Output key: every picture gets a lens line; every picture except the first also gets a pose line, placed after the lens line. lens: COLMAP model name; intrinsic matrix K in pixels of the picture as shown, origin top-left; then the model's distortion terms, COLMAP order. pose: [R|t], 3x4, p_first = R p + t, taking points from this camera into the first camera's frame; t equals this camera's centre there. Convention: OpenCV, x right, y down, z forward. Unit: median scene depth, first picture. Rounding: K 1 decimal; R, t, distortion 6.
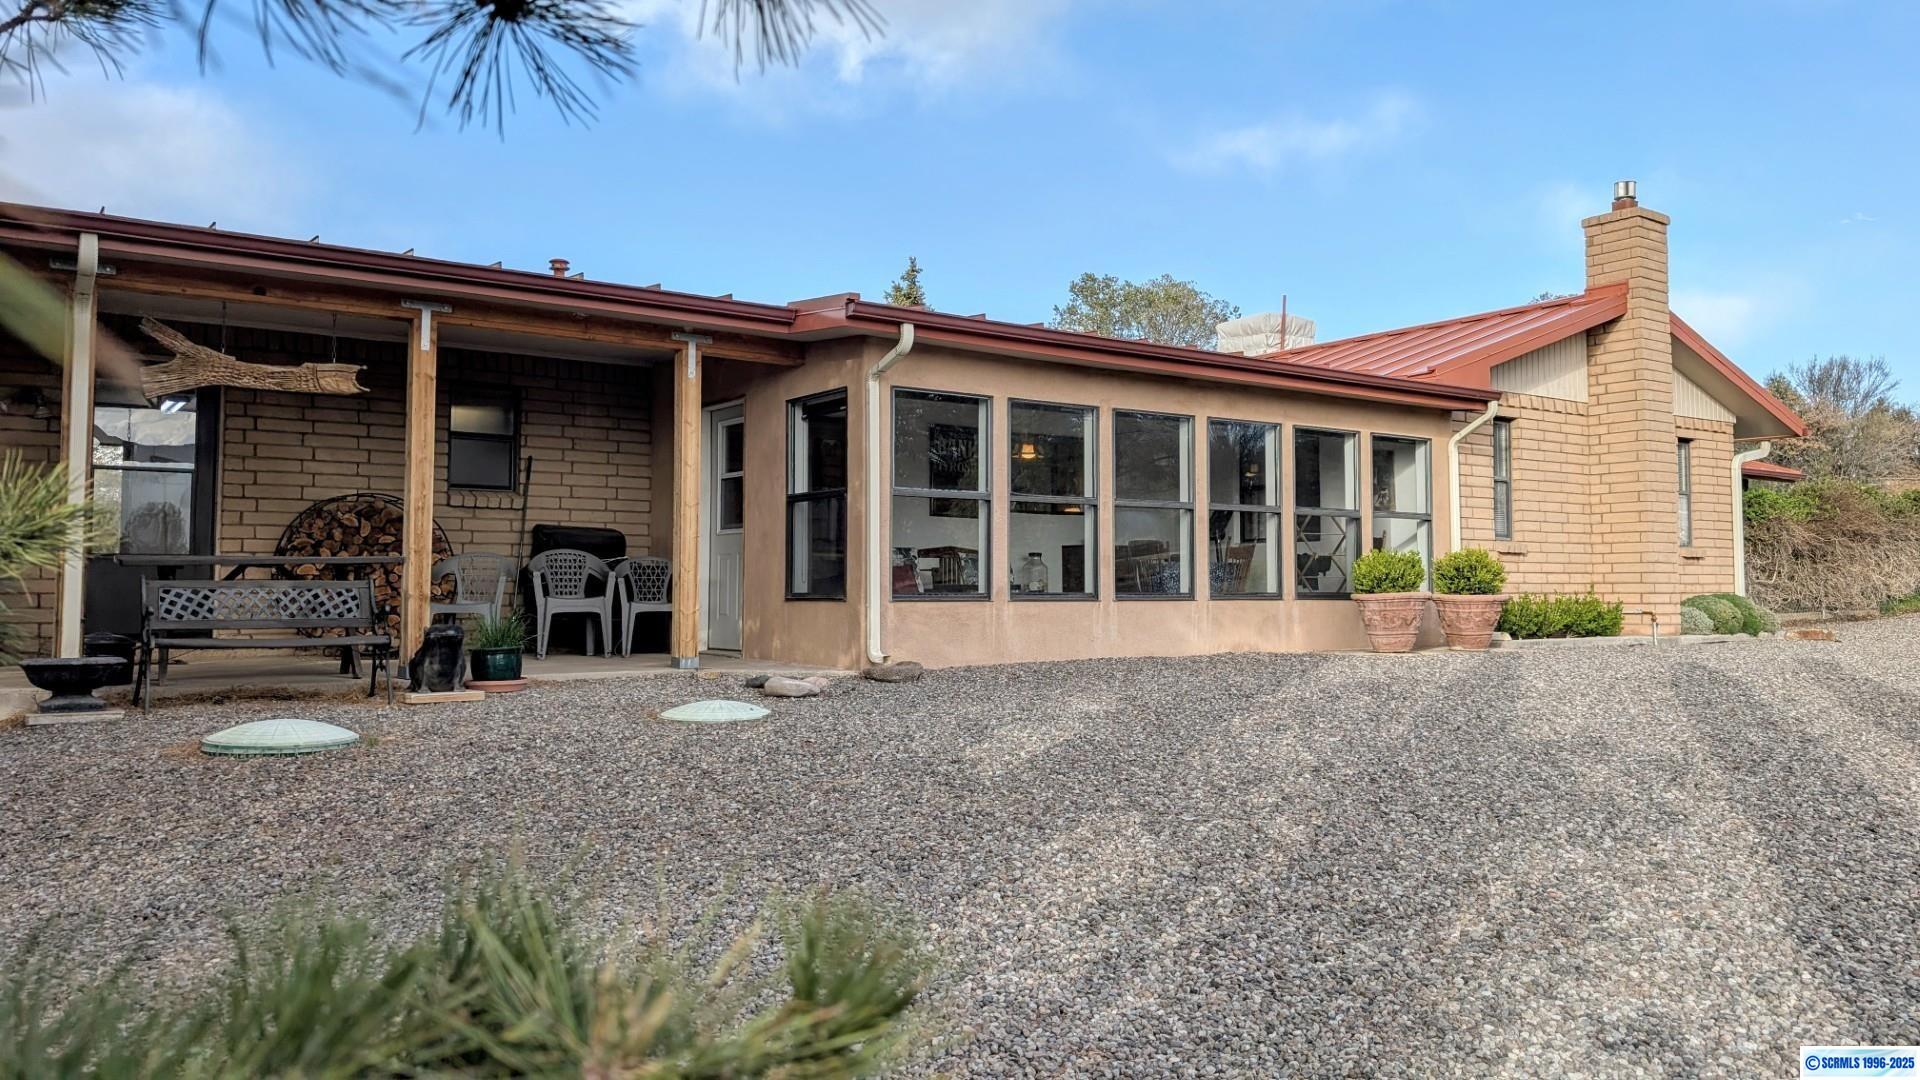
lens RADIAL K [[1386.0, 0, 960.0], [0, 1386.0, 540.0], [0, 0, 1]] dist [0.032795, 0.001058]
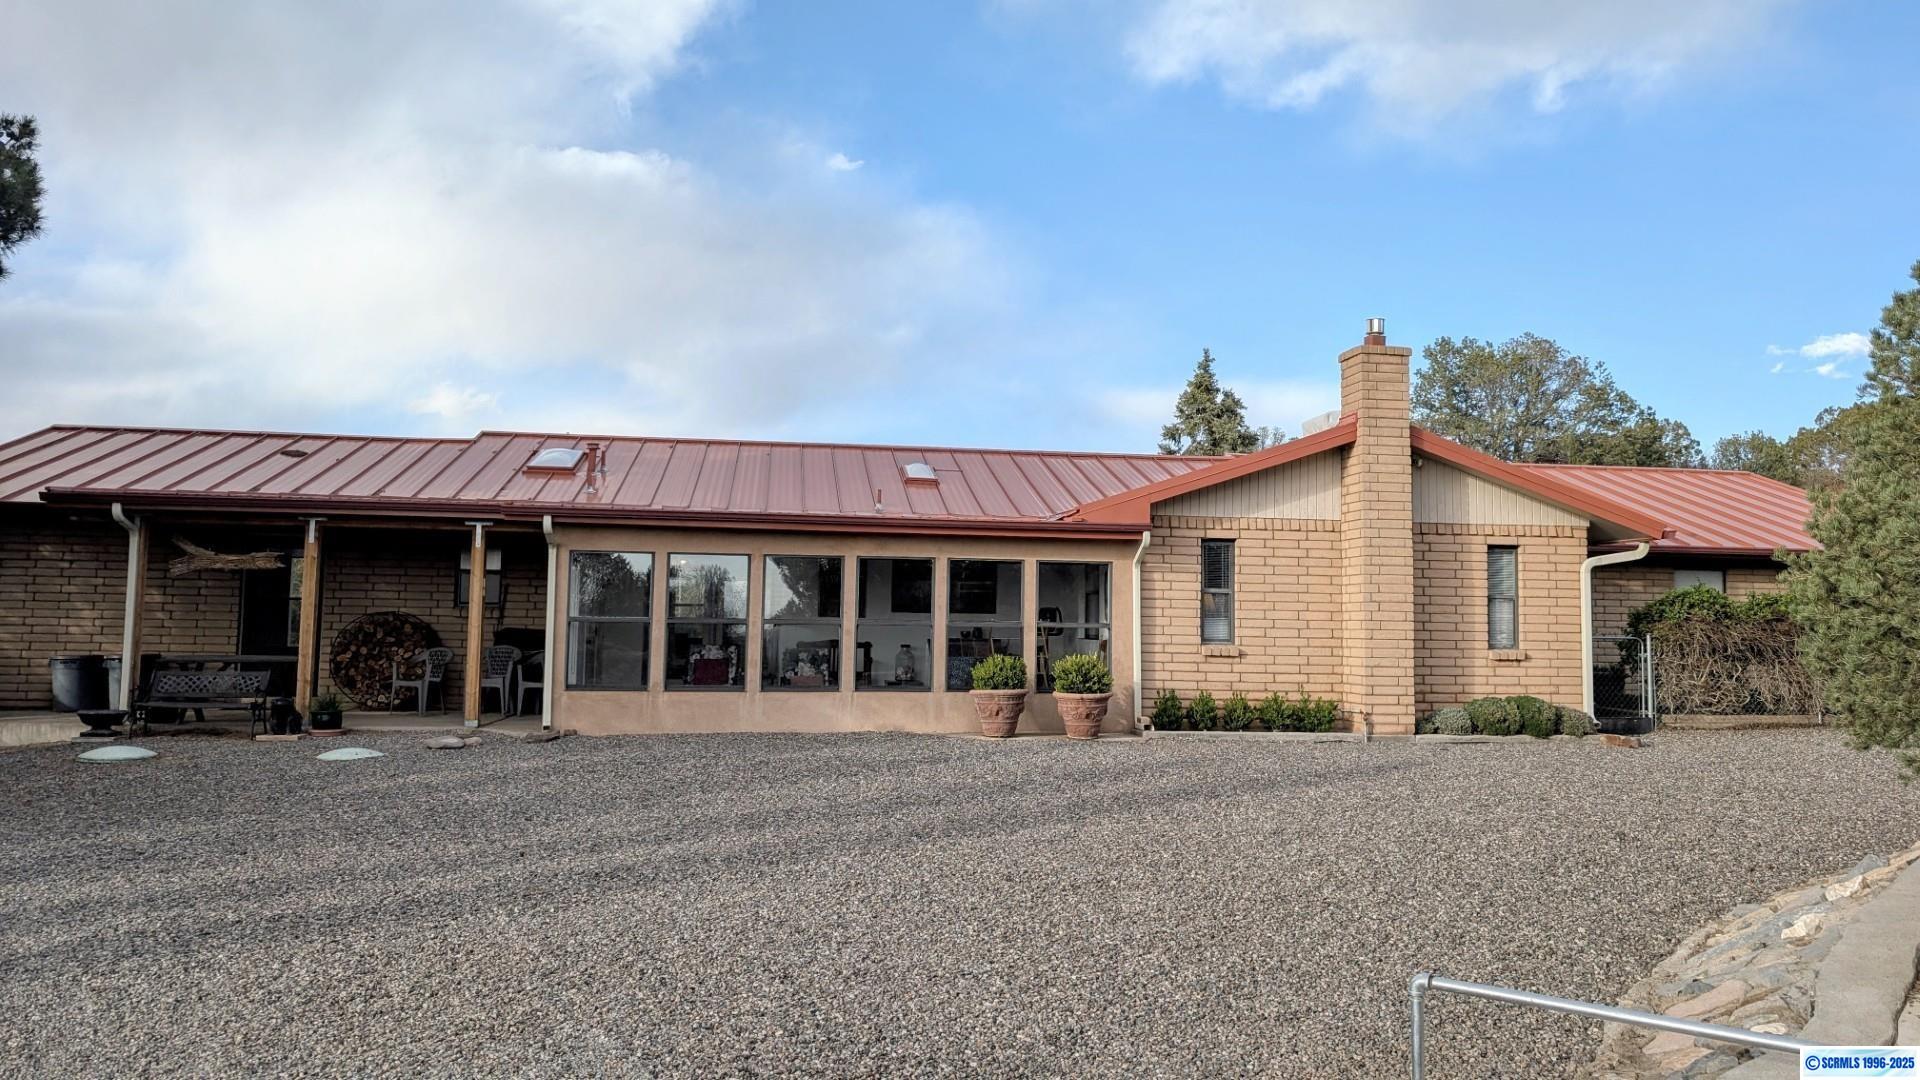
lens RADIAL K [[1386.0, 0, 960.0], [0, 1386.0, 540.0], [0, 0, 1]] dist [0.032795, 0.001058]
pose [[0.885962, -0.014517, -0.463531, 0.863005], [0.001246, 0.999581, -0.028924, -0.062989], [0.463756, 0.025048, 0.885609, -0.148296]]
